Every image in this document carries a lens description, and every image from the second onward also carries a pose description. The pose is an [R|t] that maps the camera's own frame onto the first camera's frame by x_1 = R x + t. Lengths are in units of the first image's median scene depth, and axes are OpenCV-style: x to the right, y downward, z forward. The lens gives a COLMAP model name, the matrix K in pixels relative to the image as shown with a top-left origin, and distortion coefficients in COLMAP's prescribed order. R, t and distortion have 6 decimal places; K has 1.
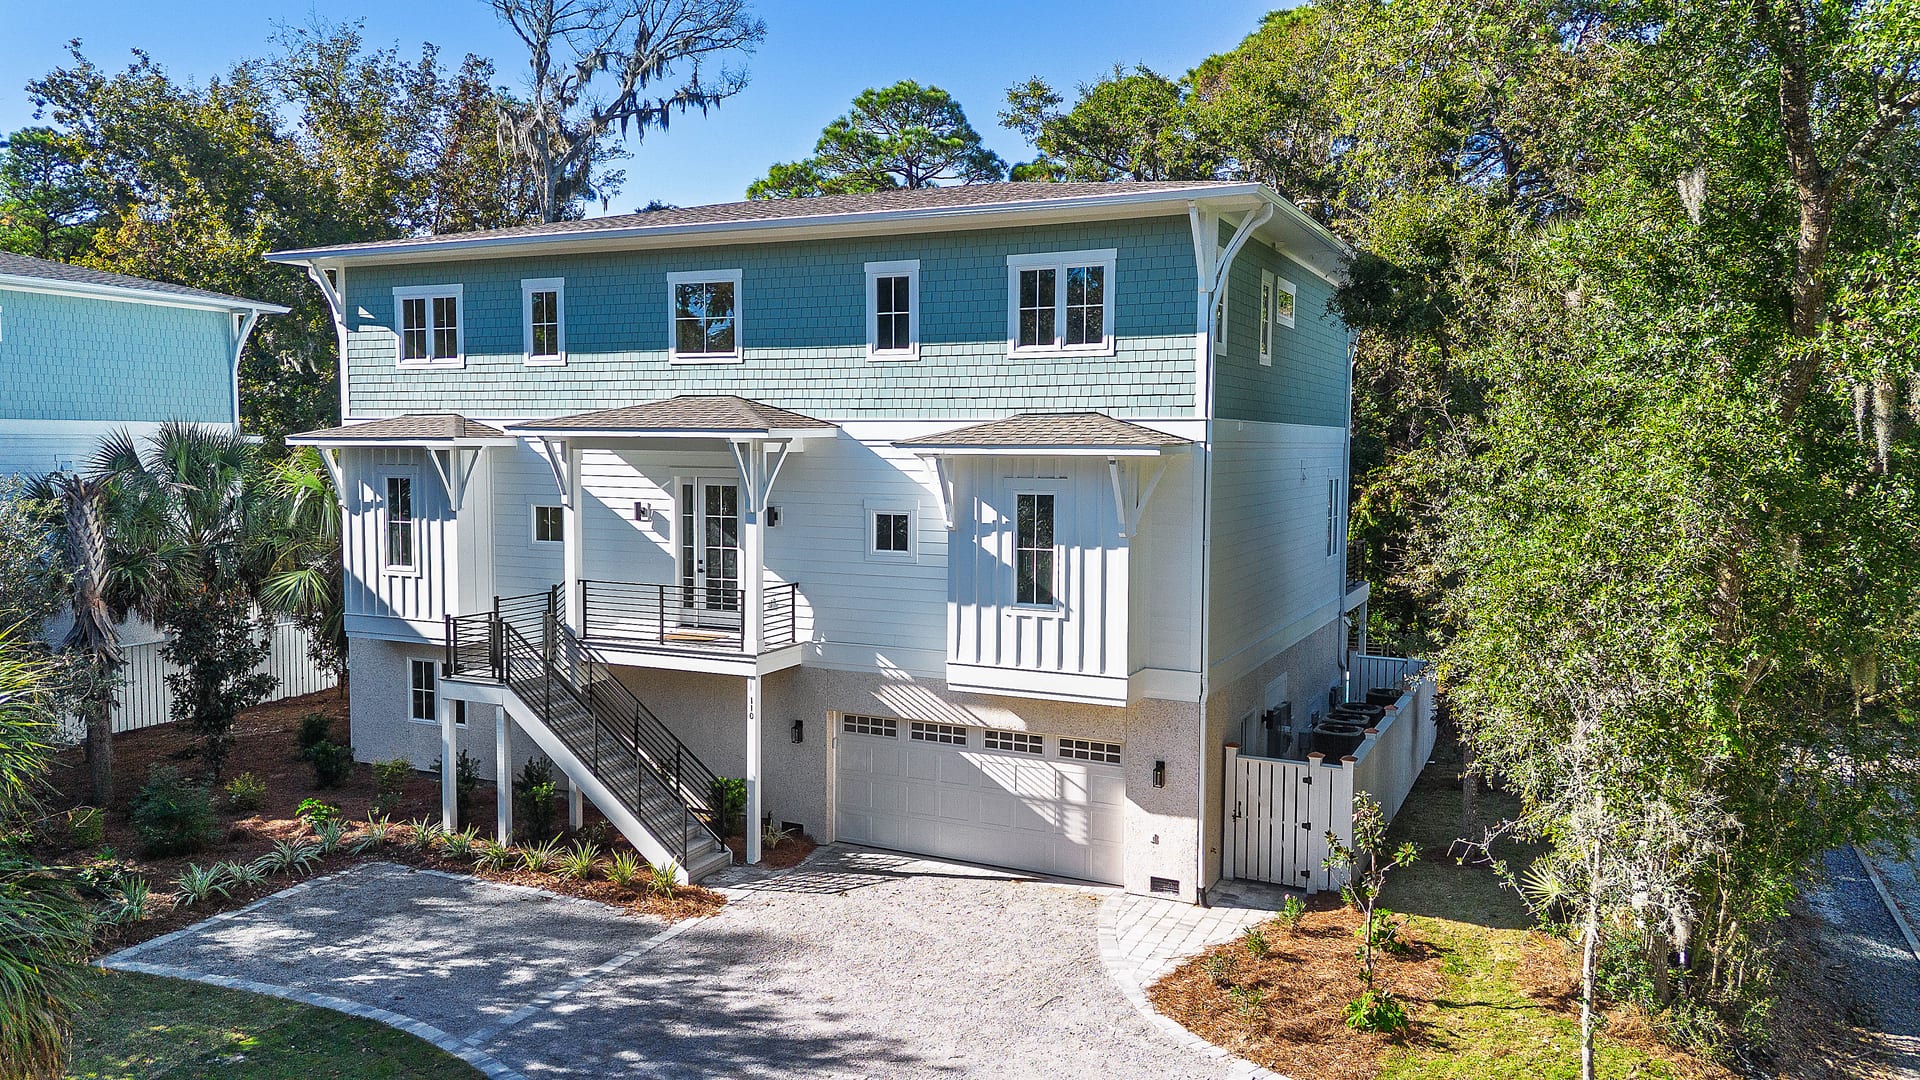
lens RADIAL K [[1389.3, 0, 967.3], [0, 1389.3, 549.3], [0, 0, 1]] dist [0.068633, -0.066657]
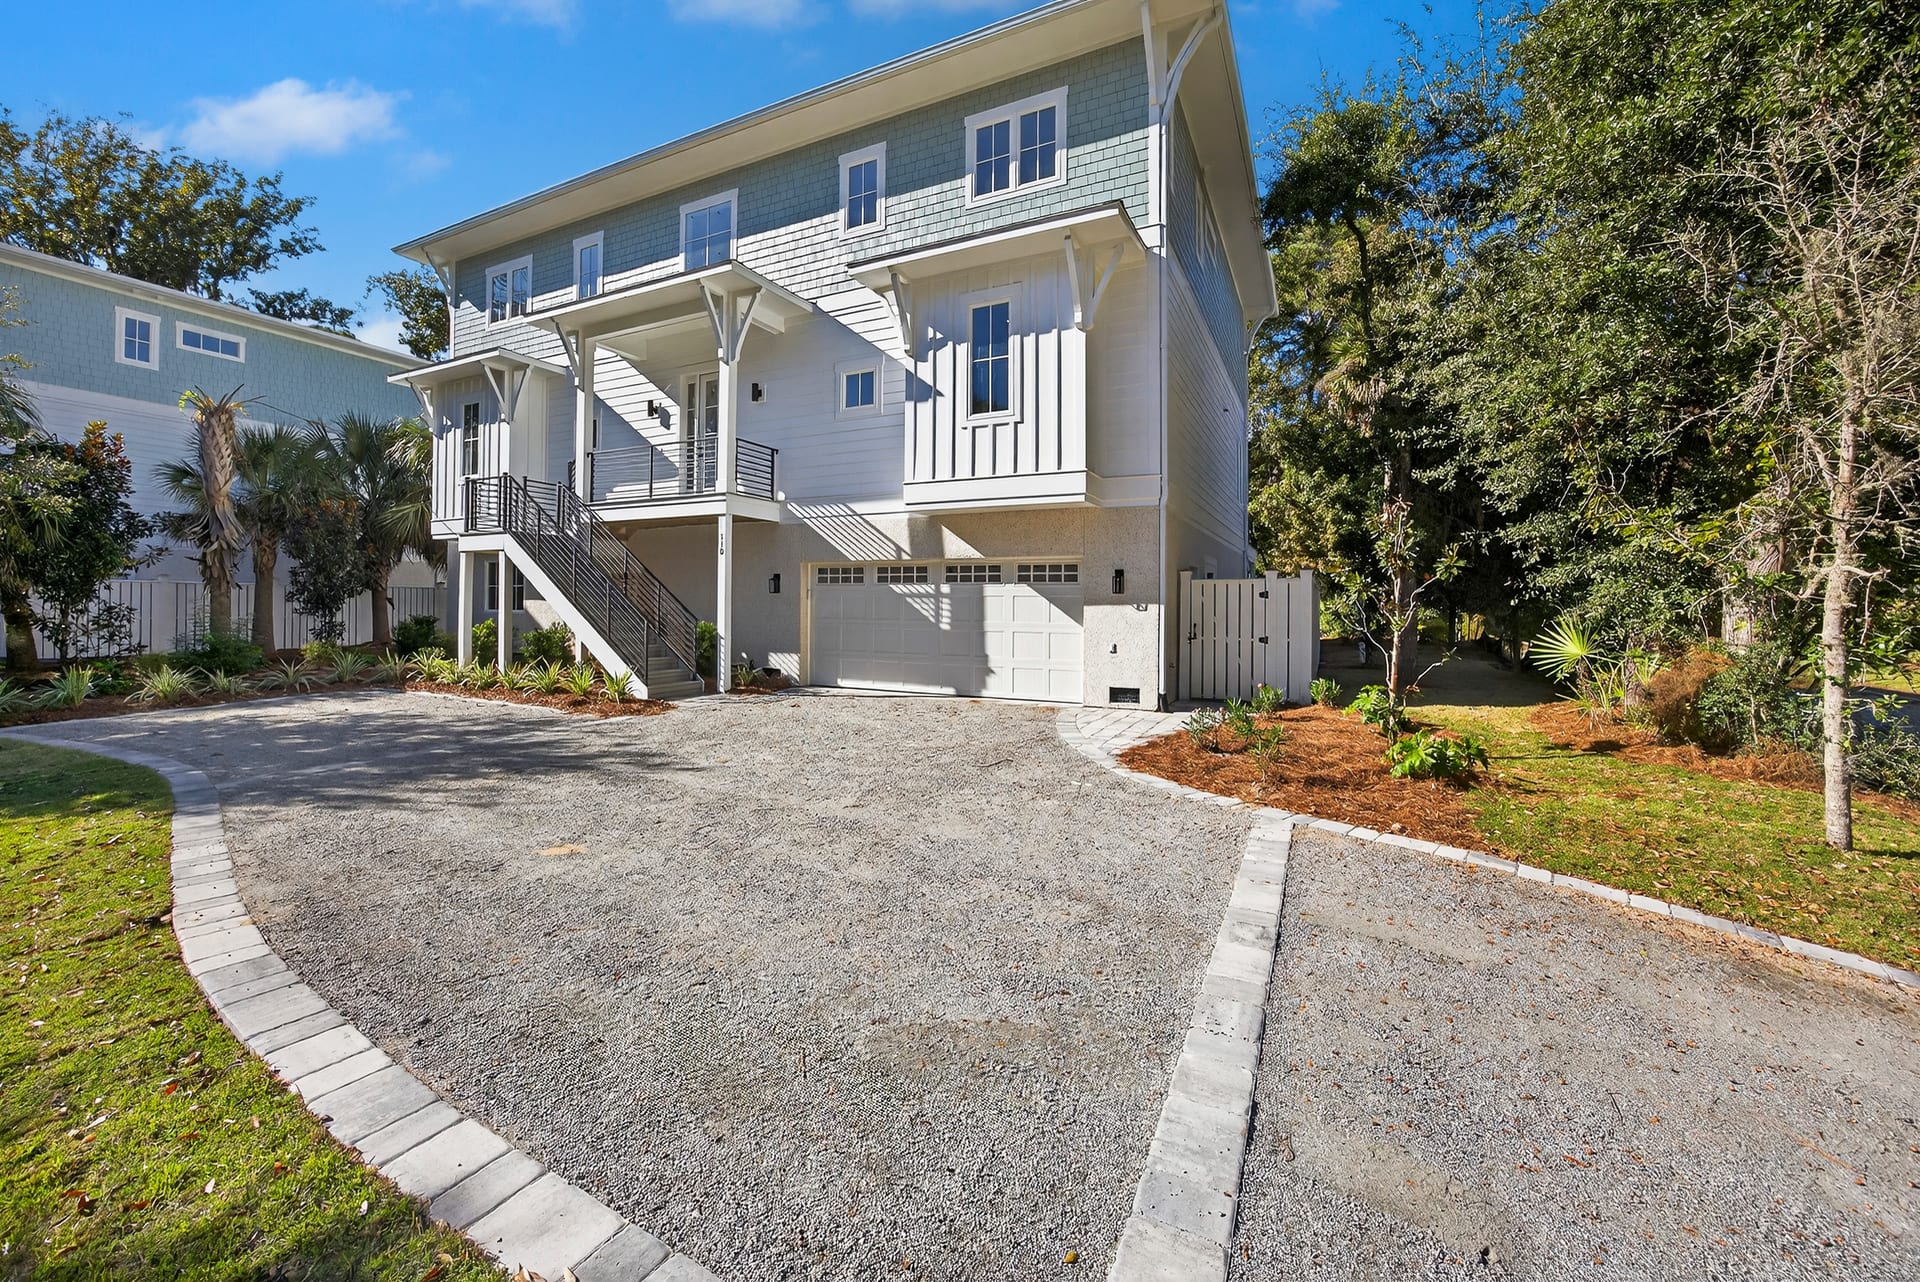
lens RADIAL K [[780.0, 0, 941.4], [0, 780.0, 605.9], [0, 0, 1]] dist [-0.017178, 0.004444]
pose [[0.999309, -0.000487, -0.037170, 0.031490], [-0.003032, 0.995516, -0.094544, 0.212302], [0.037049, 0.094592, 0.994827, 0.412191]]
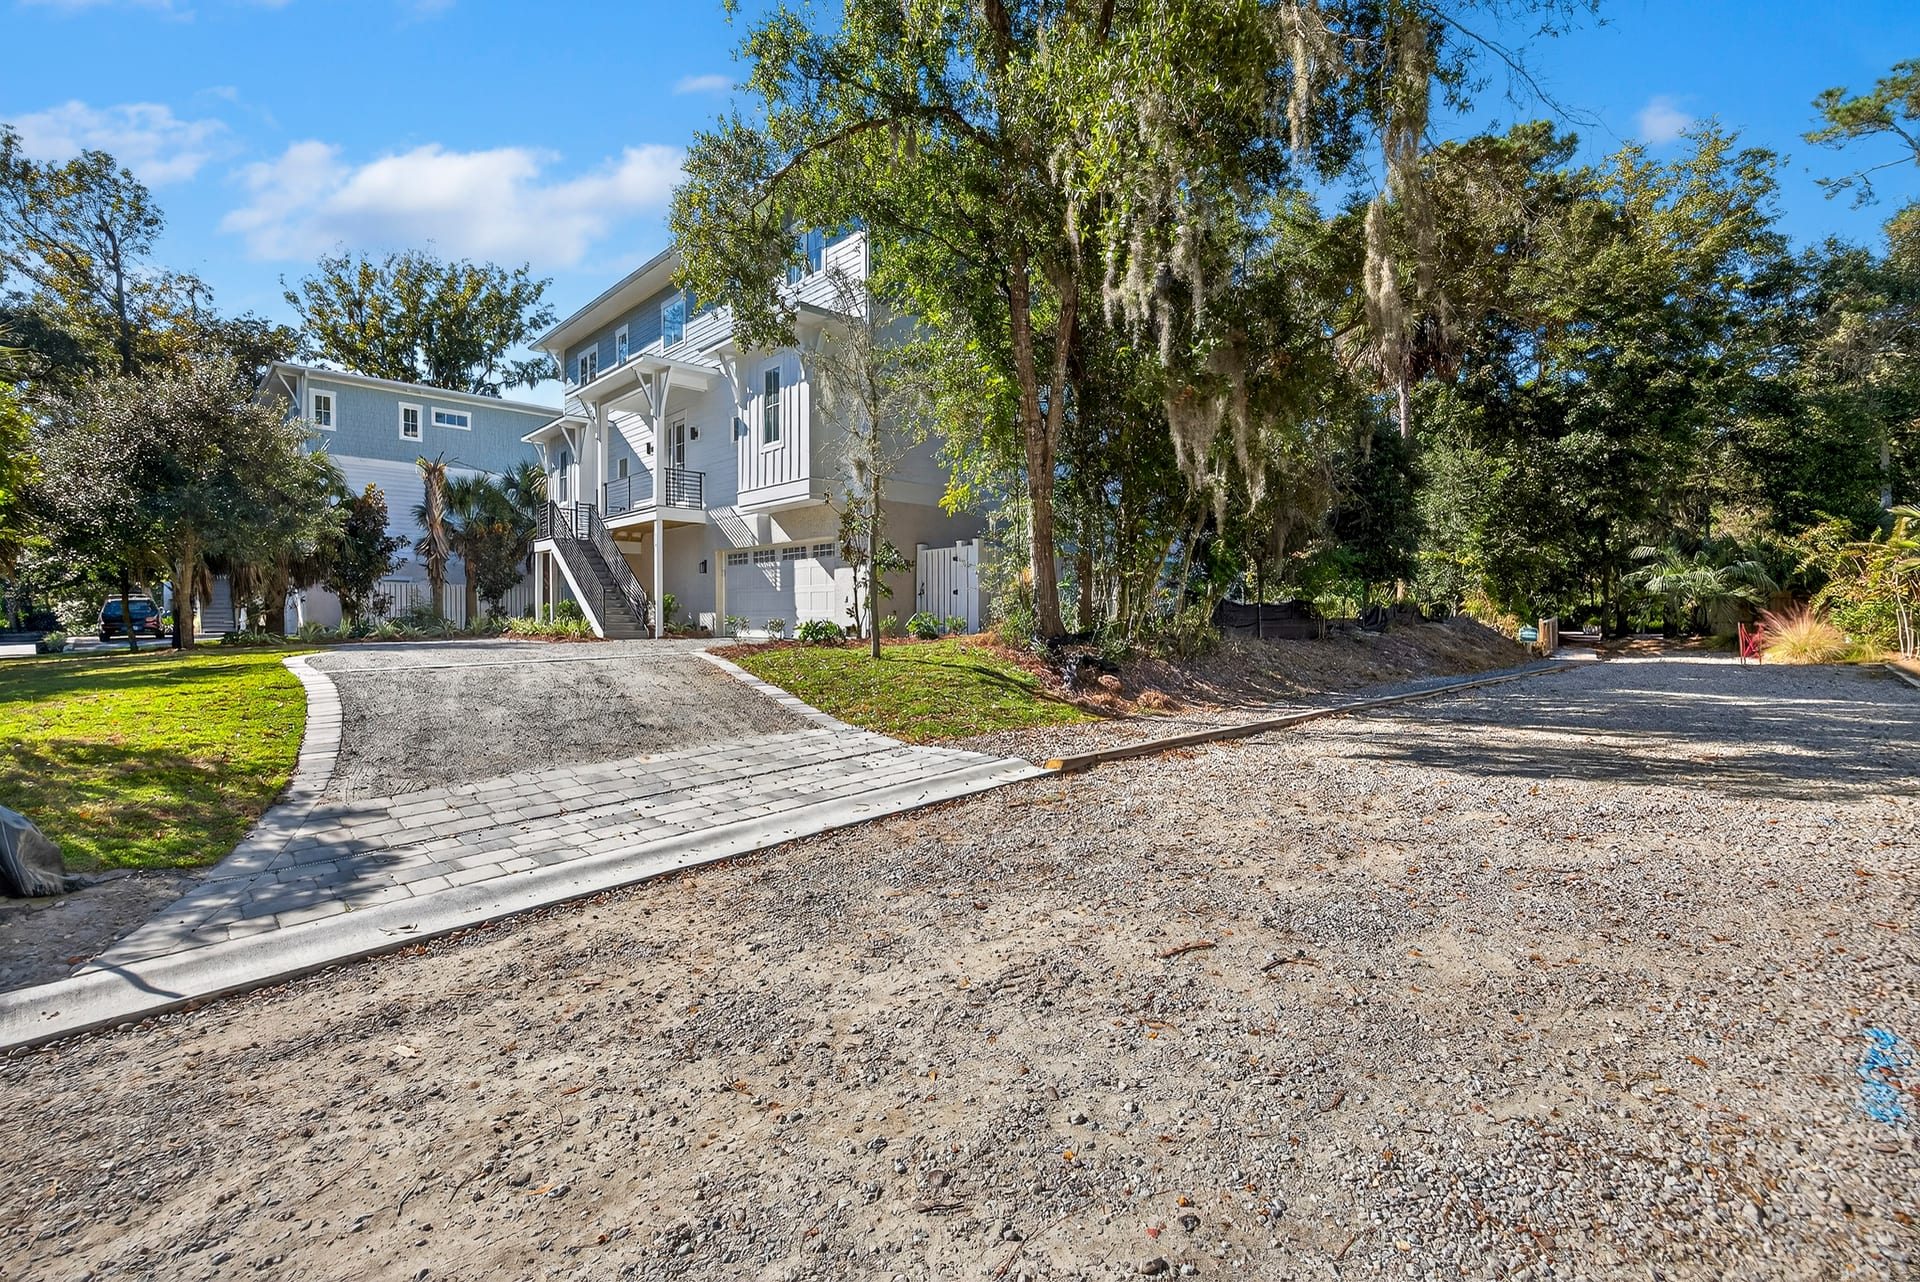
lens RADIAL K [[862.7, 0, 952.0], [0, 862.7, 653.3], [0, 0, 1]] dist [-0.015842, 0.000112]
pose [[0.930839, 0.000106, -0.365430, 0.518072], [-0.016666, 0.998972, -0.042163, 0.276152], [0.365050, 0.045337, 0.929884, 0.199797]]
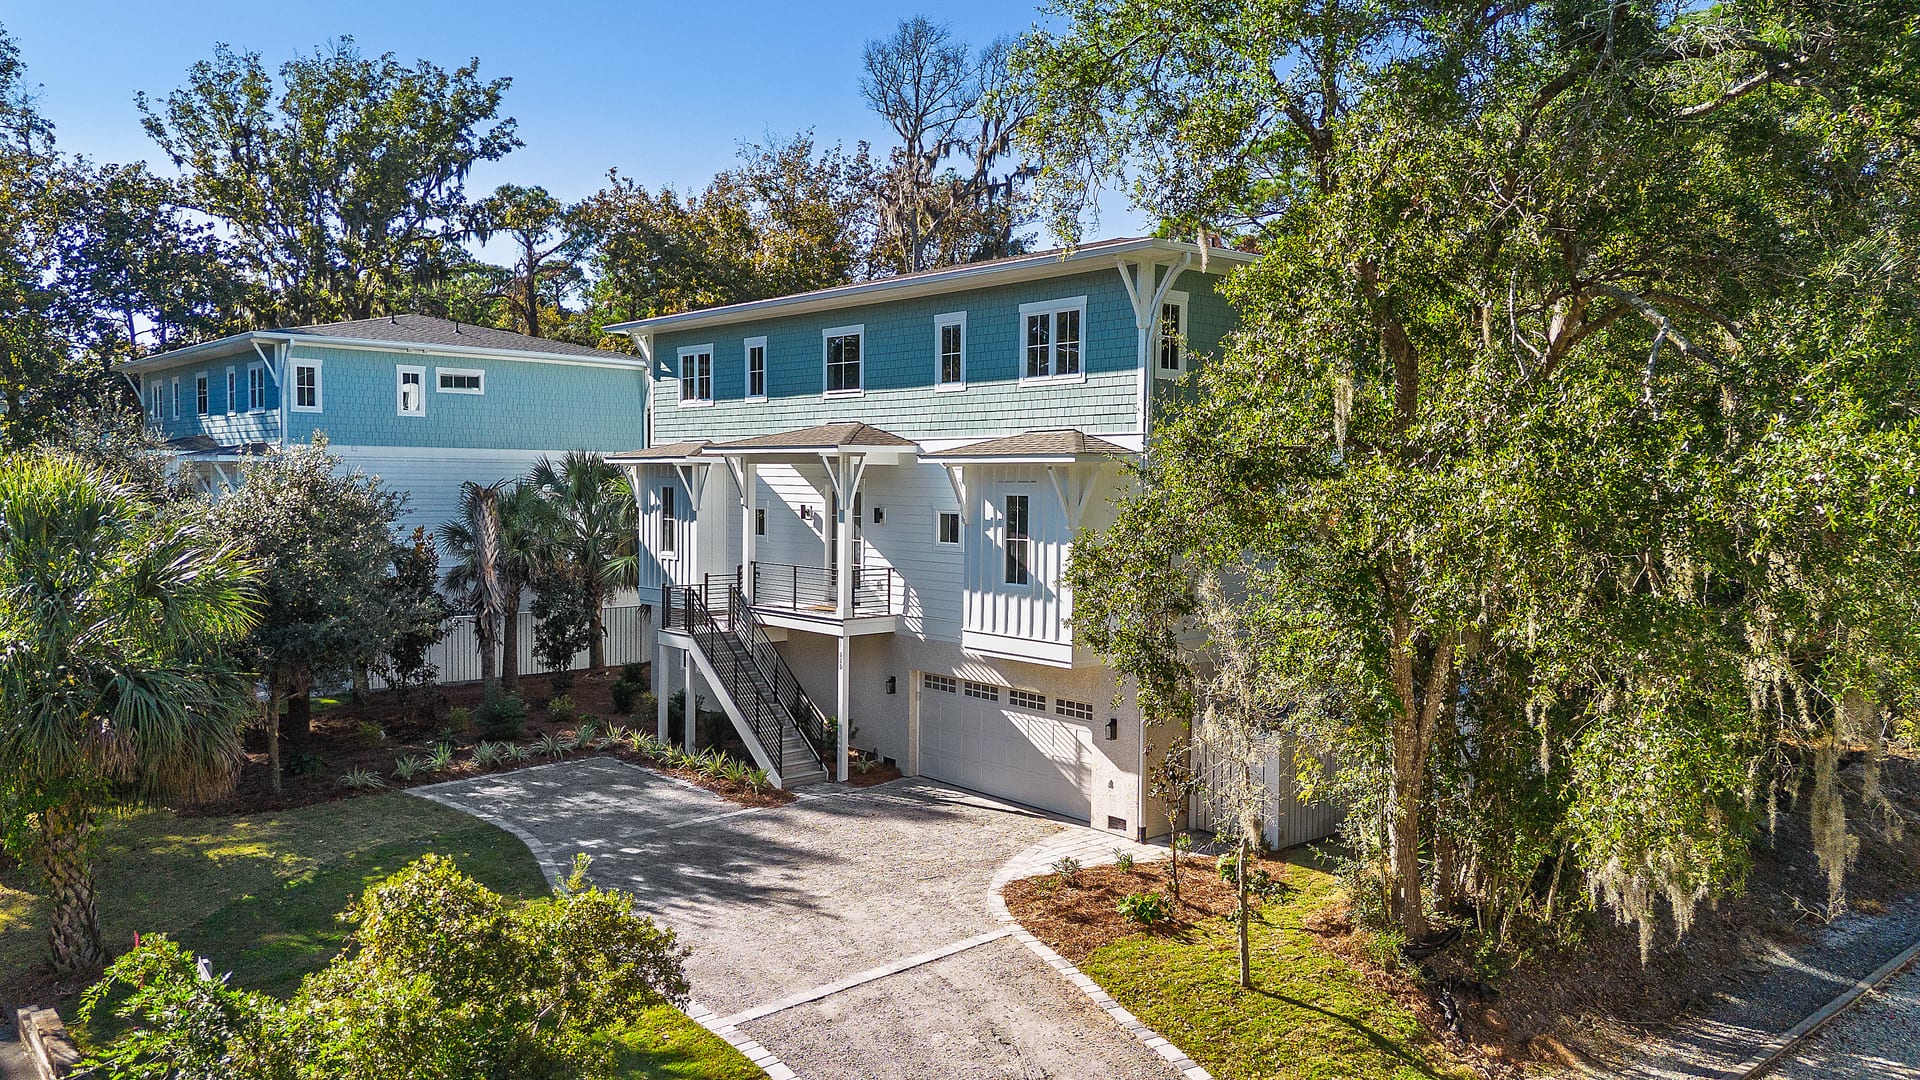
lens RADIAL K [[1389.1, 0, 951.5], [0, 1389.1, 543.9], [0, 0, 1]] dist [0.032300, -0.014398]
pose [[0.915140, 0.019282, -0.402675, 0.449369], [-0.031171, 0.999250, -0.022992, 0.030746], [0.401930, 0.033592, 0.915054, -0.144180]]
